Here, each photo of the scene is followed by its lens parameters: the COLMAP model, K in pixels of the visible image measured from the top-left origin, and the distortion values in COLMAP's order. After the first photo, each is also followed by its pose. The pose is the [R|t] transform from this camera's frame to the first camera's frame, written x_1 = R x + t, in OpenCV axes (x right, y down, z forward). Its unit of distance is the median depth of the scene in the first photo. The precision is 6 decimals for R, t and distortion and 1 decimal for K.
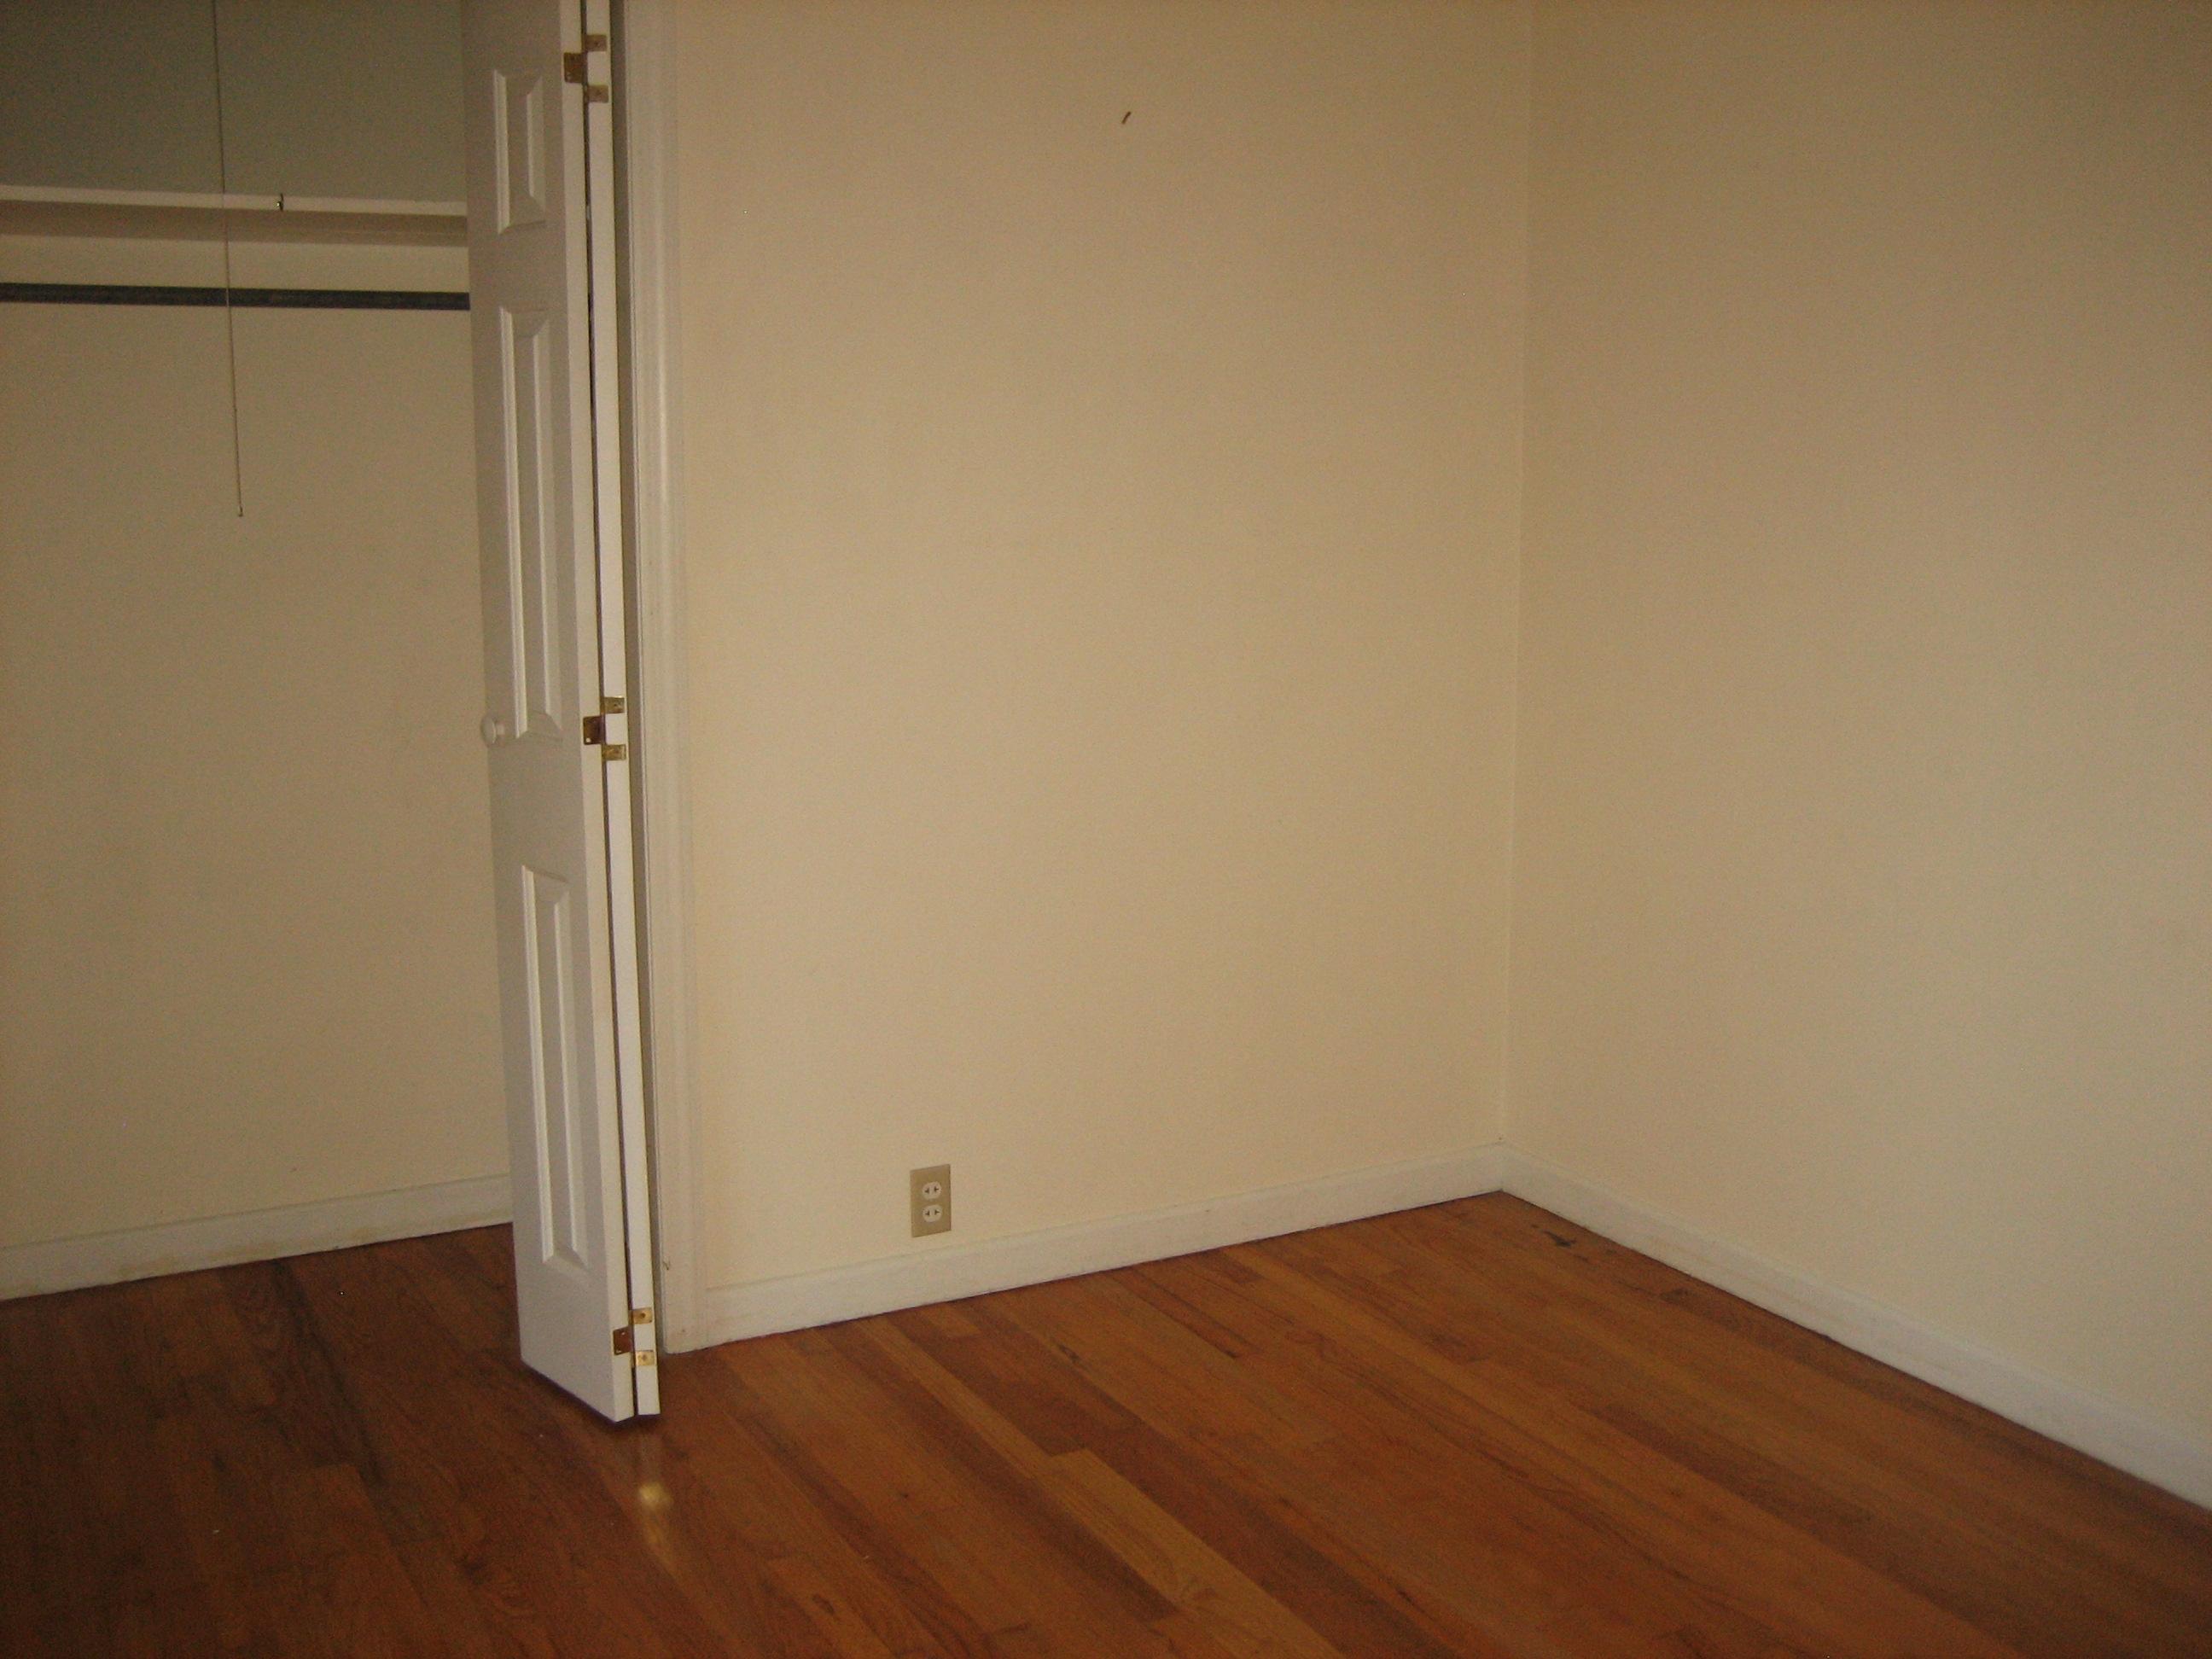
lens RADIAL K [[2333.5, 0, 1126.2], [0, 2333.5, 839.8], [0, 0, 1]] dist [-0.147766, 0.204939]
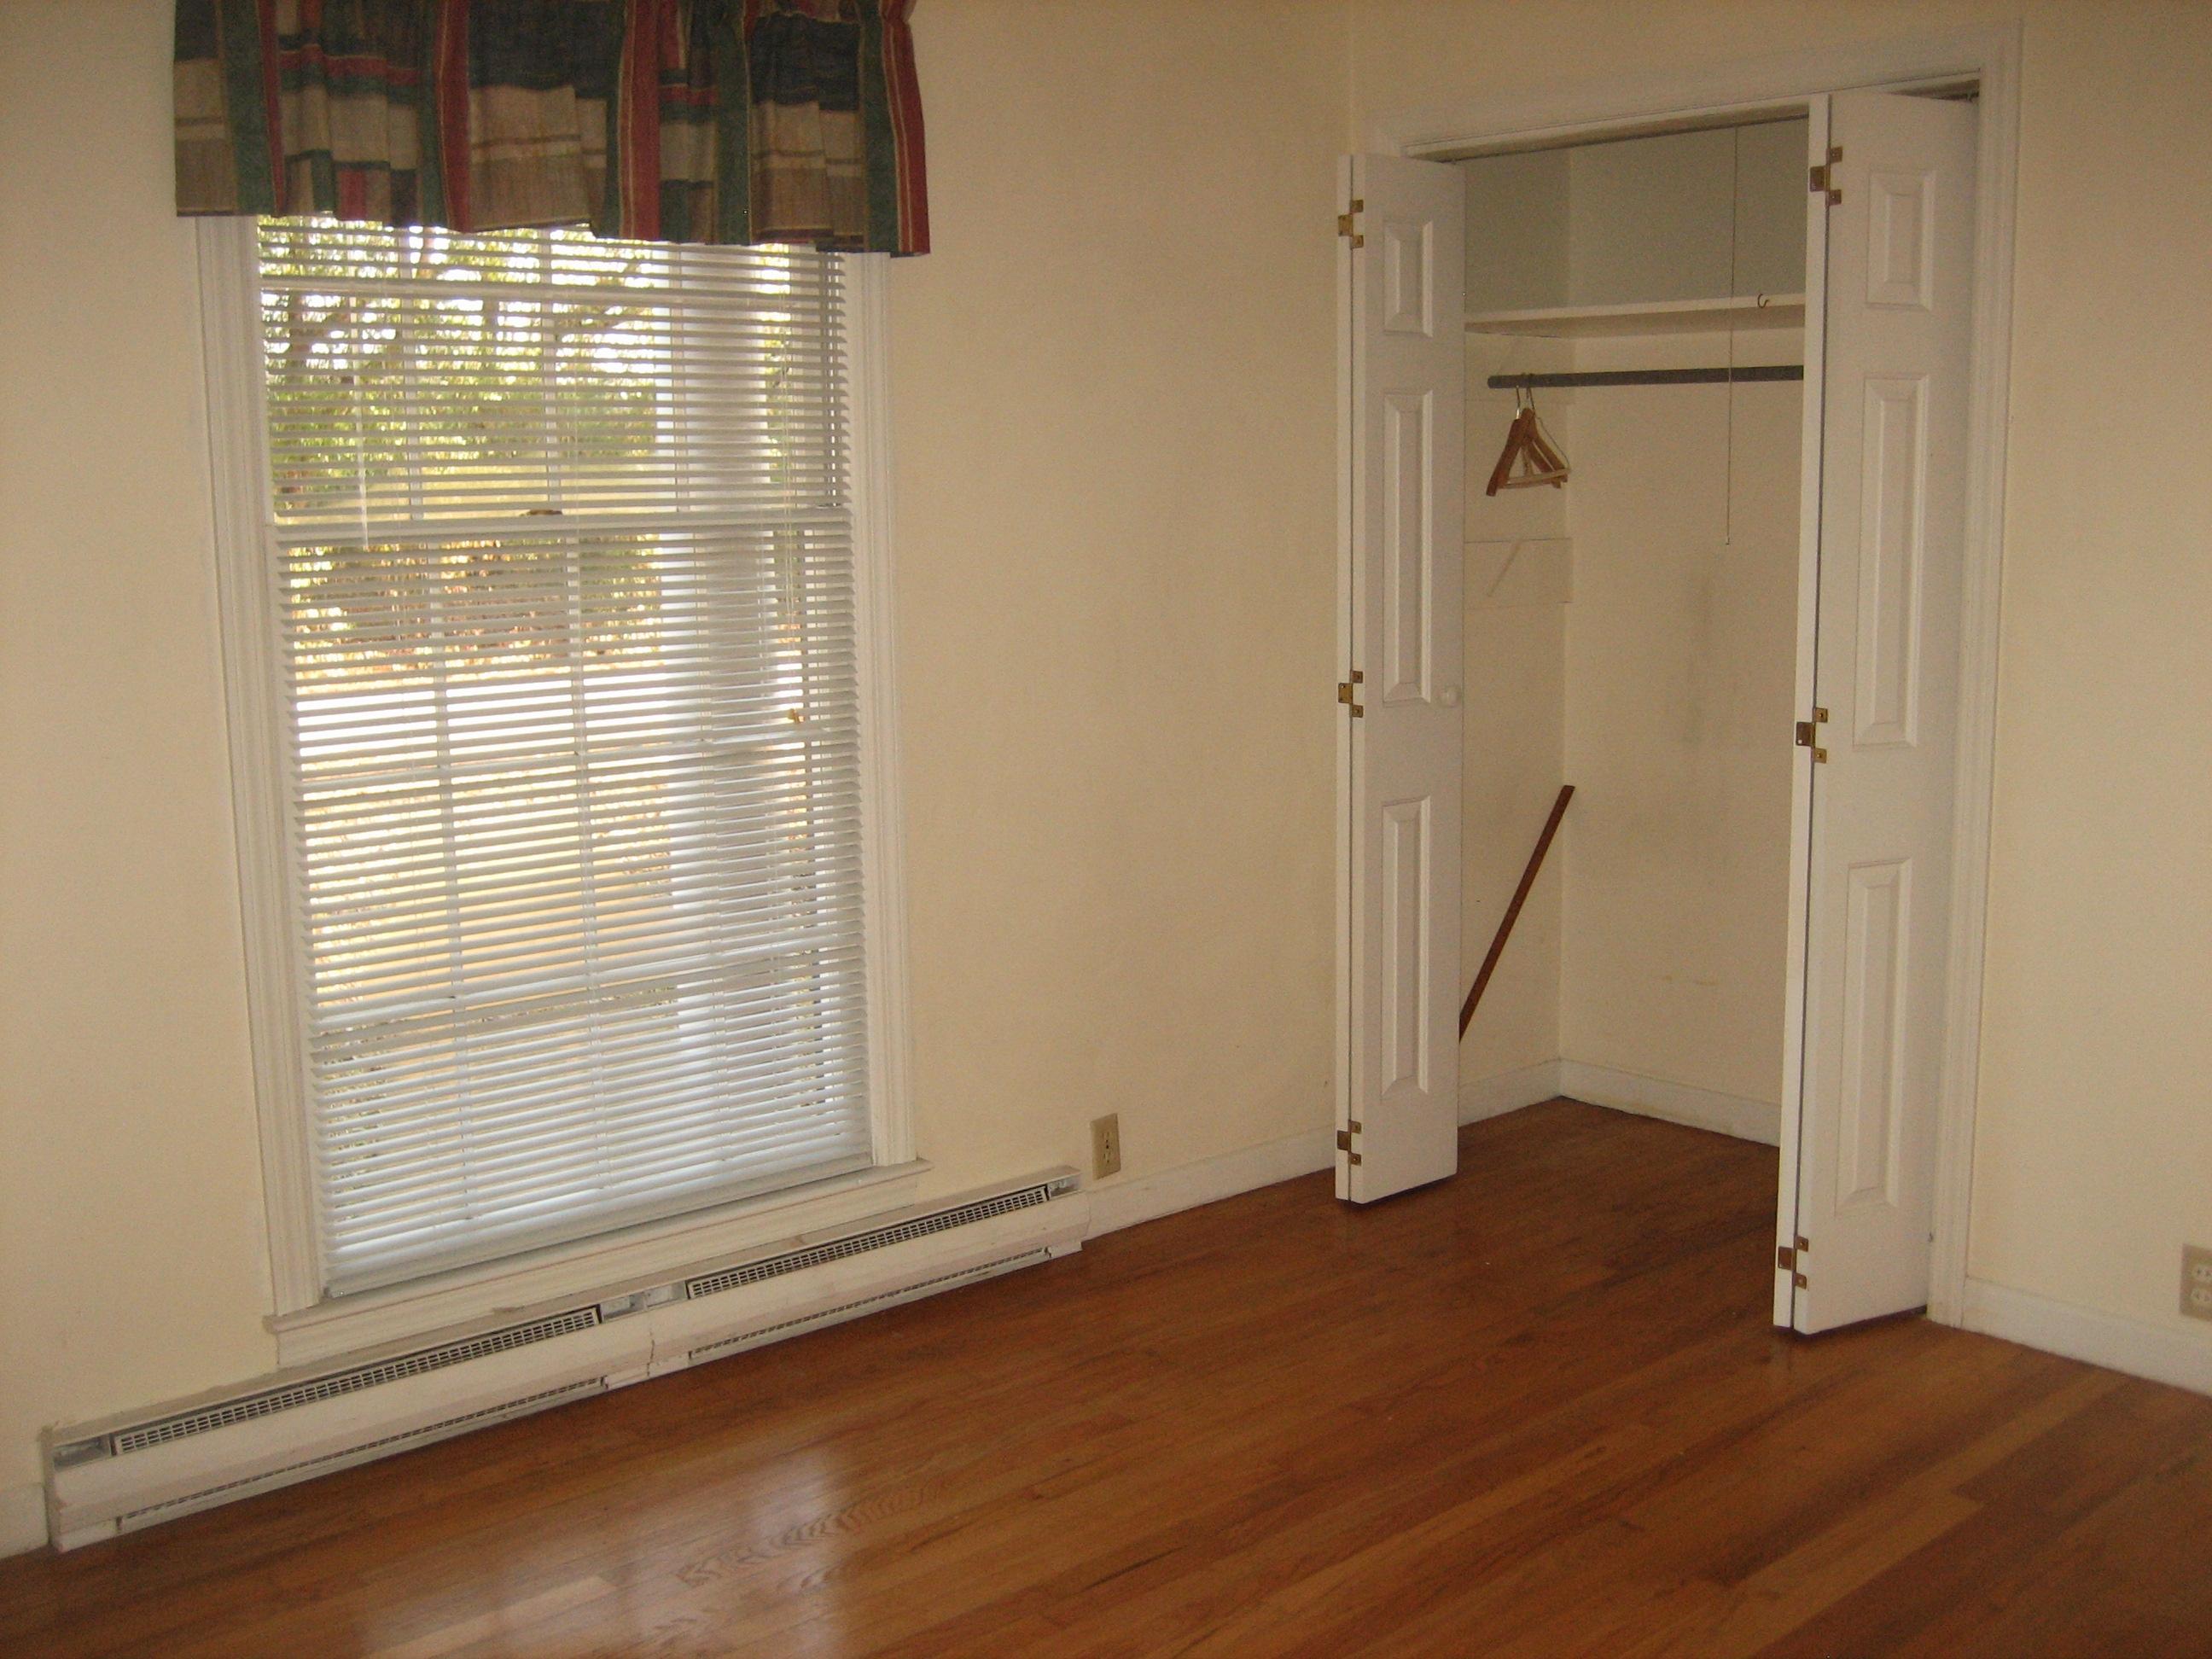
lens RADIAL K [[2333.5, 0, 1126.2], [0, 2333.5, 839.8], [0, 0, 1]] dist [-0.147766, 0.204939]
pose [[0.239530, 0.150746, -0.959115, 0.818994], [-0.160965, 0.980367, 0.113887, -0.072317], [0.957453, 0.127105, 0.259093, 0.365562]]
